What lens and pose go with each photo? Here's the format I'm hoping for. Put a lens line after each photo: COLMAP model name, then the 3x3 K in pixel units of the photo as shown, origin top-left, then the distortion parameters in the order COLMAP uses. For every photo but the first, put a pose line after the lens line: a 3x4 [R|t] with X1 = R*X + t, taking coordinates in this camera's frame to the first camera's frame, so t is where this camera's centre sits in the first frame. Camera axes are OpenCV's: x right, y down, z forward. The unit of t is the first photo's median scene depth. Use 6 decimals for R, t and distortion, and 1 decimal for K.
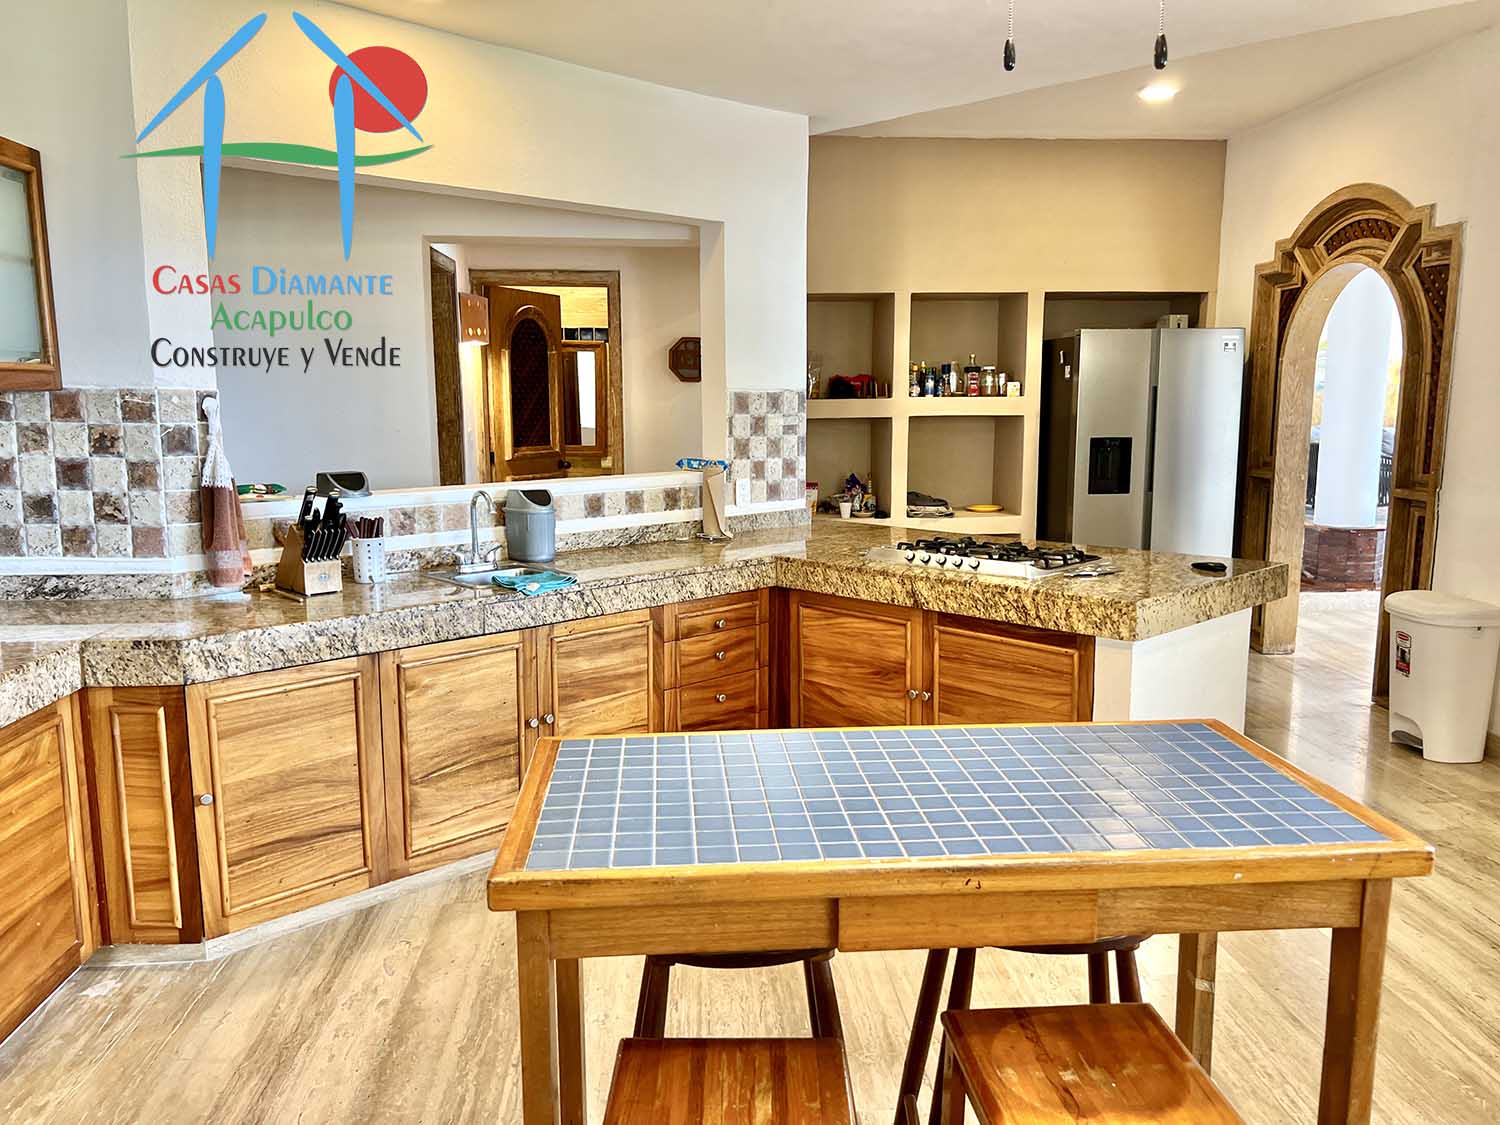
lens RADIAL K [[1110.9, 0, 748.3], [0, 1110.9, 561.8], [0, 0, 1]] dist [0.050364, -0.059711]
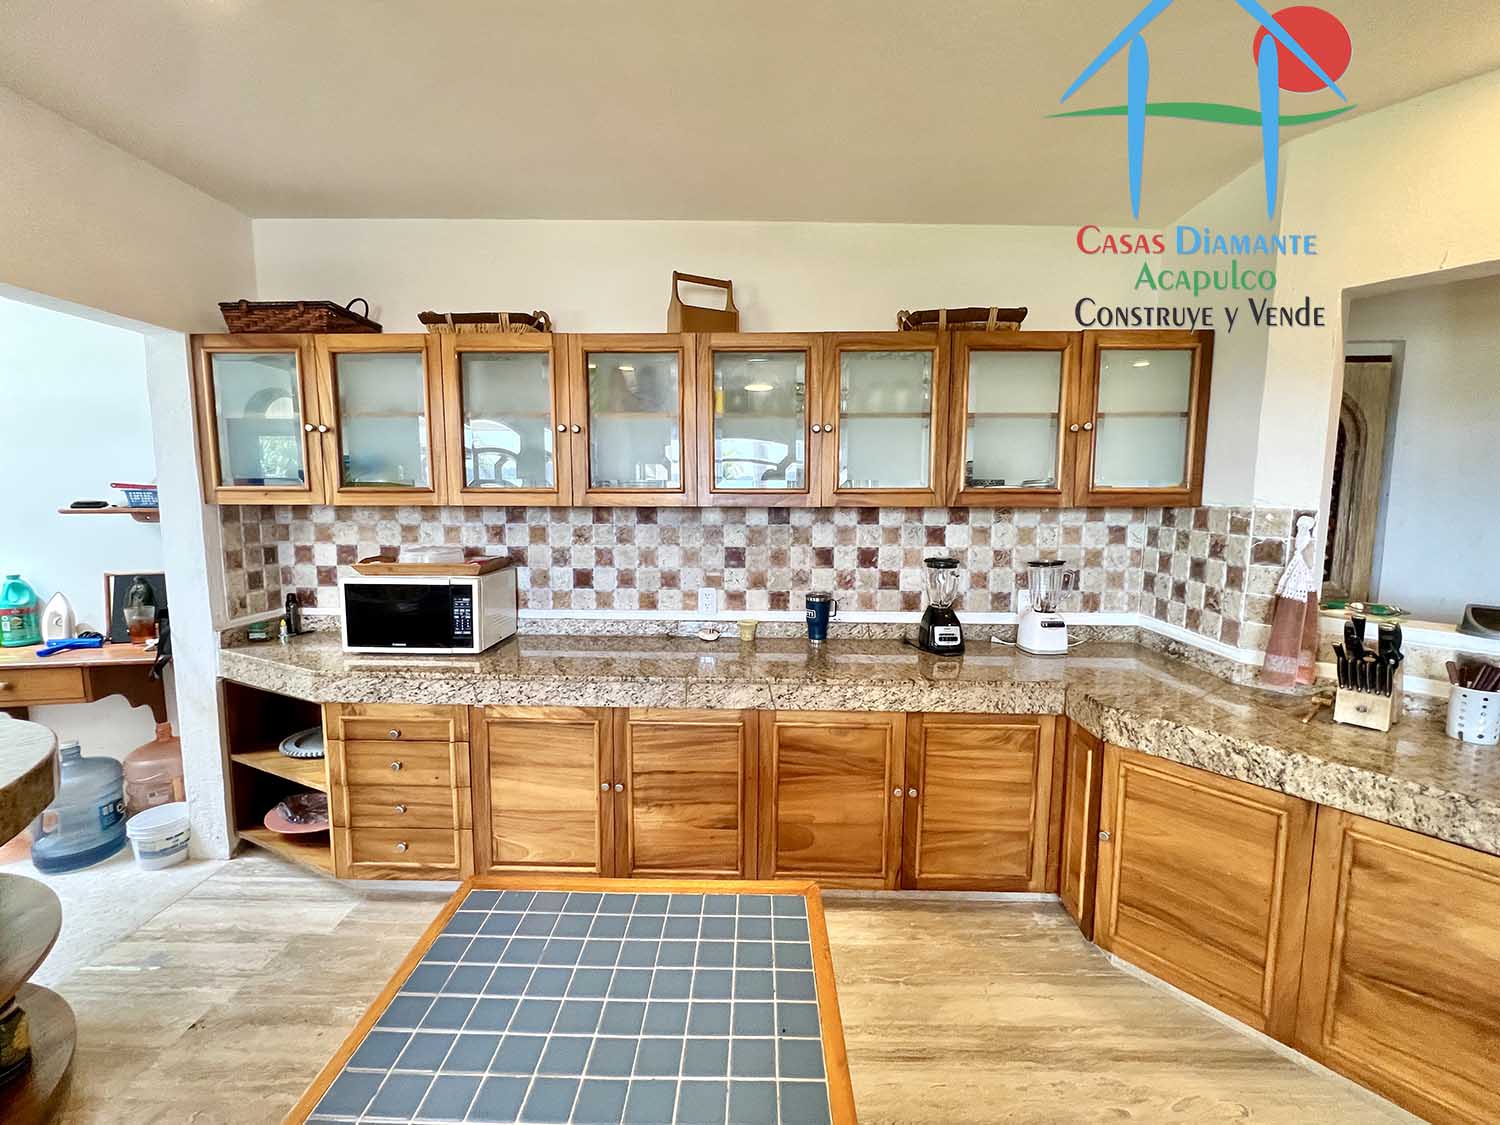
lens RADIAL K [[631.1, 0, 748.1], [0, 631.1, 560.9], [0, 0, 1]] dist [0.000854, -0.000194]
pose [[-0.086161, 0.106873, -0.990532, 0.172396], [-0.157193, 0.980318, 0.119445, -0.089033], [0.983802, 0.165996, -0.067665, 0.497911]]
